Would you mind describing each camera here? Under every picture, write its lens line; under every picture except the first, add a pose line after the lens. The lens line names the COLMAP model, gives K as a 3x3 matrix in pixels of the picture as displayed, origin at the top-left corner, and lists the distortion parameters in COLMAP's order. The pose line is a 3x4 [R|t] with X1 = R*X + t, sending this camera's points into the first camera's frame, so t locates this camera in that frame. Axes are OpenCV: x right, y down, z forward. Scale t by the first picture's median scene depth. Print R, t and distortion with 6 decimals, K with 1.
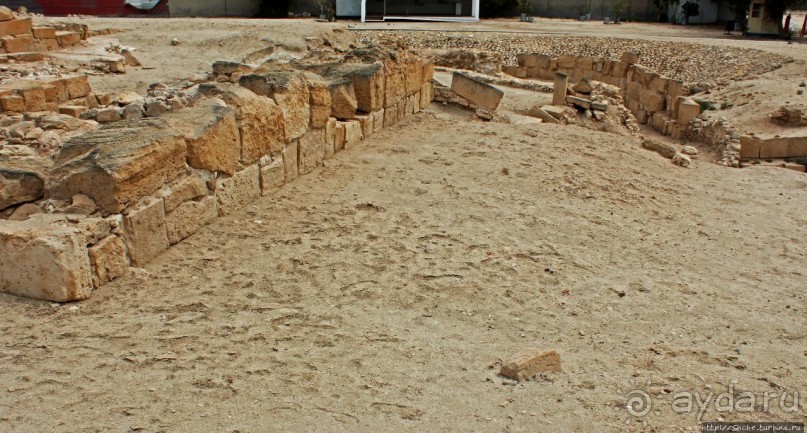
lens RADIAL K [[780.5, 0, 402.3], [0, 780.5, 222.8], [0, 0, 1]] dist [-0.098535, 0.000000]
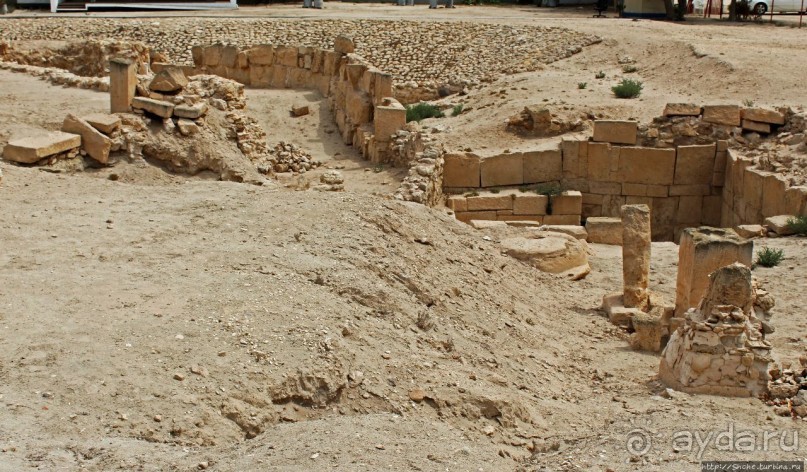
lens RADIAL K [[1186.2, 0, 404.0], [0, 1186.2, 235.1], [0, 0, 1]] dist [-0.063415, 0.000000]
pose [[0.987702, -0.039868, 0.151180, 0.231812], [0.050915, 0.996252, -0.069924, 0.017969], [-0.147825, 0.076761, 0.986030, 0.043151]]
